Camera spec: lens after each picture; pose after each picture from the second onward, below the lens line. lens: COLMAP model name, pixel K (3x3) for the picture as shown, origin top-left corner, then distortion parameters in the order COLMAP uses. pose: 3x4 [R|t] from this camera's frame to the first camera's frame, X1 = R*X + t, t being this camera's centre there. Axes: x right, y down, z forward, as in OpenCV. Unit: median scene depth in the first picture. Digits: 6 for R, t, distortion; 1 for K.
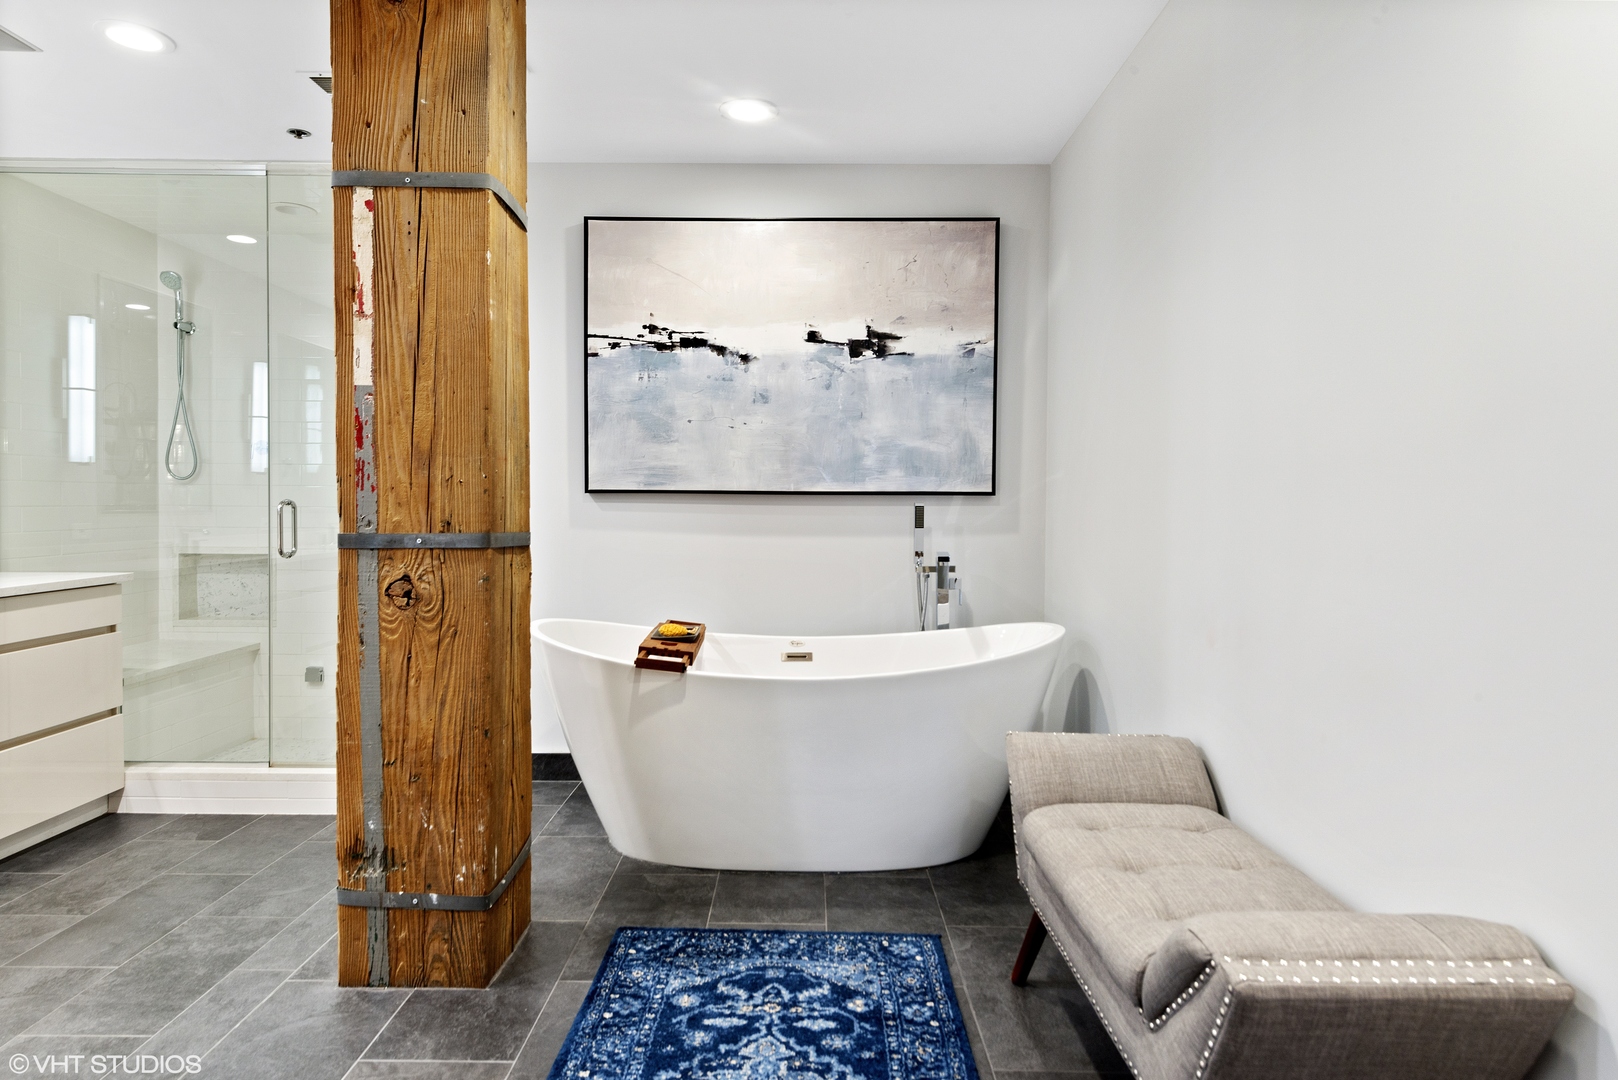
lens RADIAL K [[926.3, 0, 806.6], [0, 926.3, 530.4], [0, 0, 1]] dist [0.017285, -0.018338]
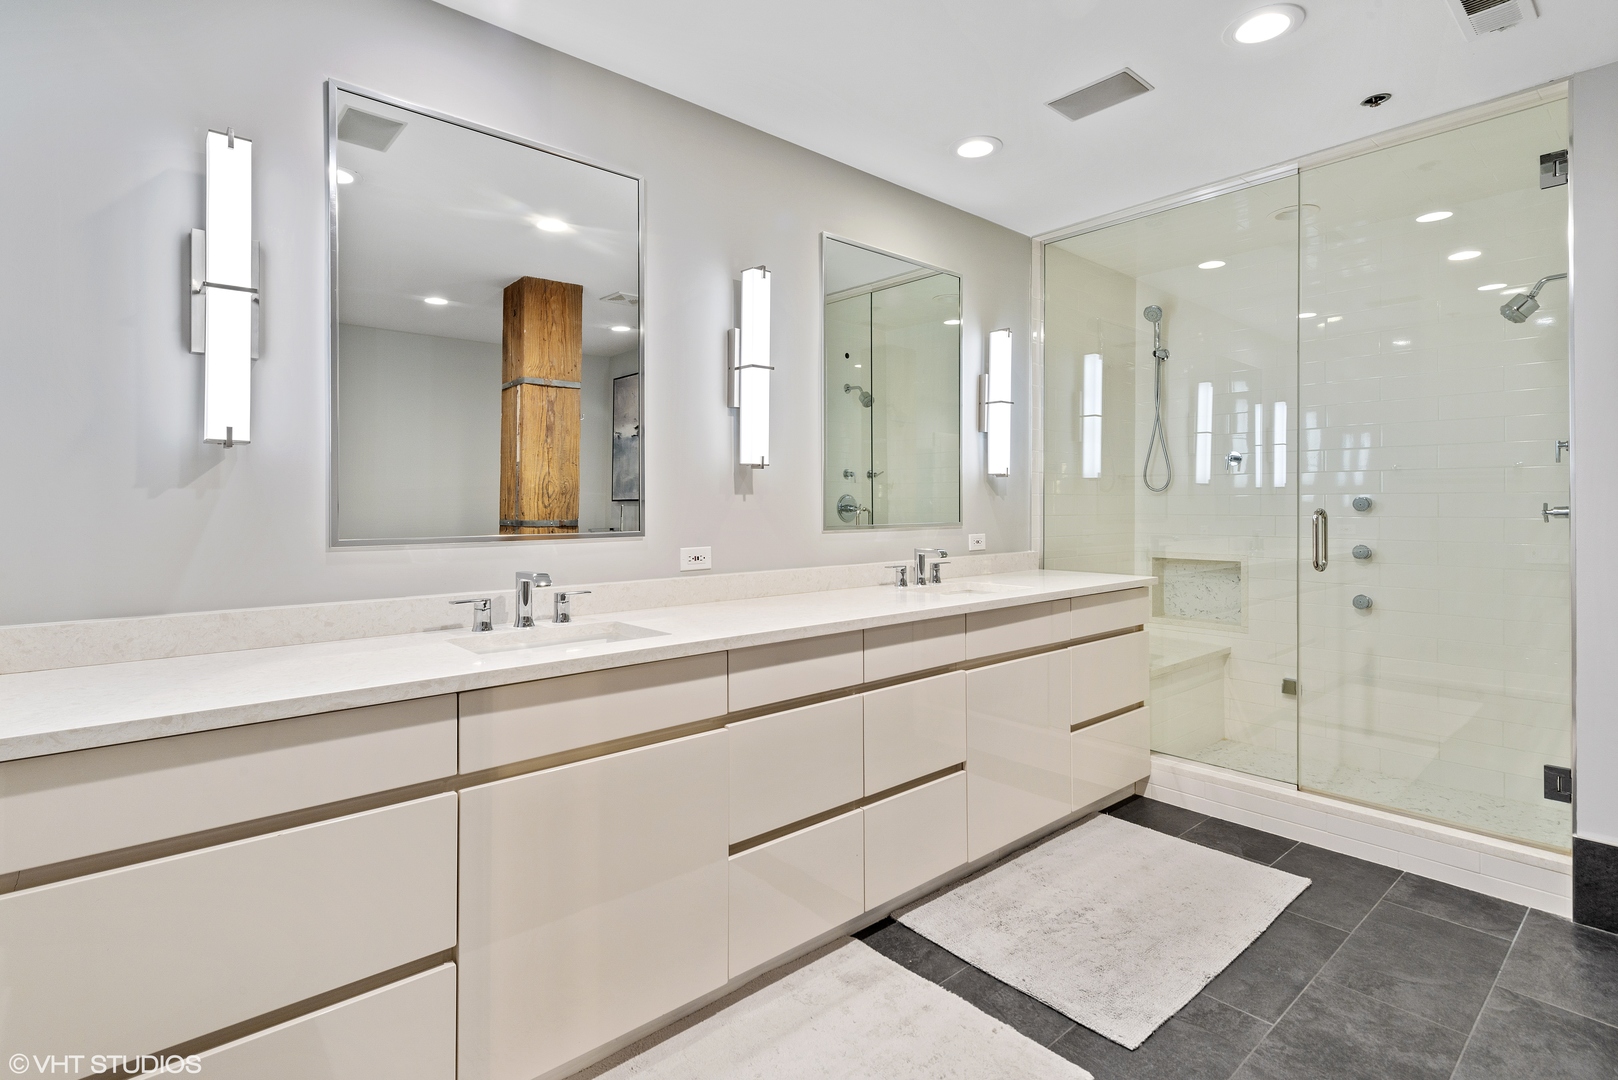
lens RADIAL K [[782.7, 0, 805.2], [0, 782.7, 509.7], [0, 0, 1]] dist [-0.000340, -0.000424]
pose [[0.651785, -0.006039, -0.758379, -0.487328], [-0.017068, 0.999598, -0.022630, -0.008496], [0.758211, 0.027694, 0.651420, 0.149631]]
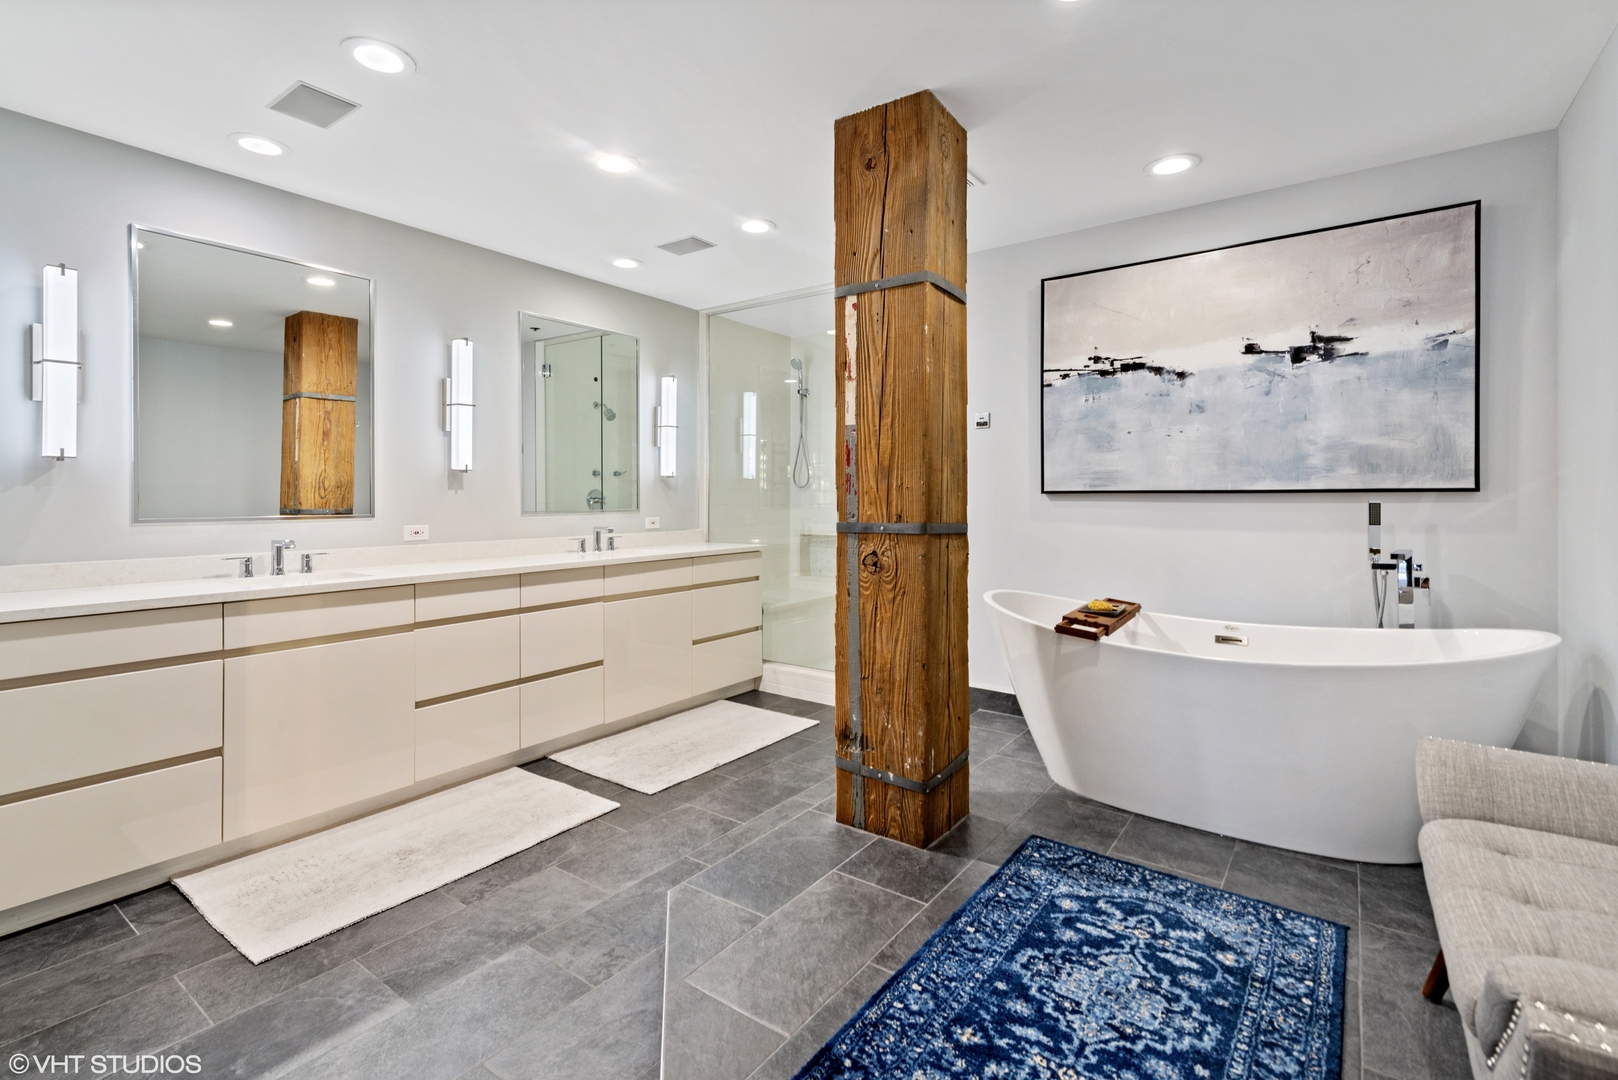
lens RADIAL K [[725.8, 0, 807.0], [0, 725.8, 504.5], [0, 0, 1]] dist [0.002081, -0.004851]
pose [[0.807967, -0.001735, -0.589225, 0.139193], [-0.013023, 0.999699, -0.020802, -0.000483], [0.589084, 0.024481, 0.807701, 0.003317]]
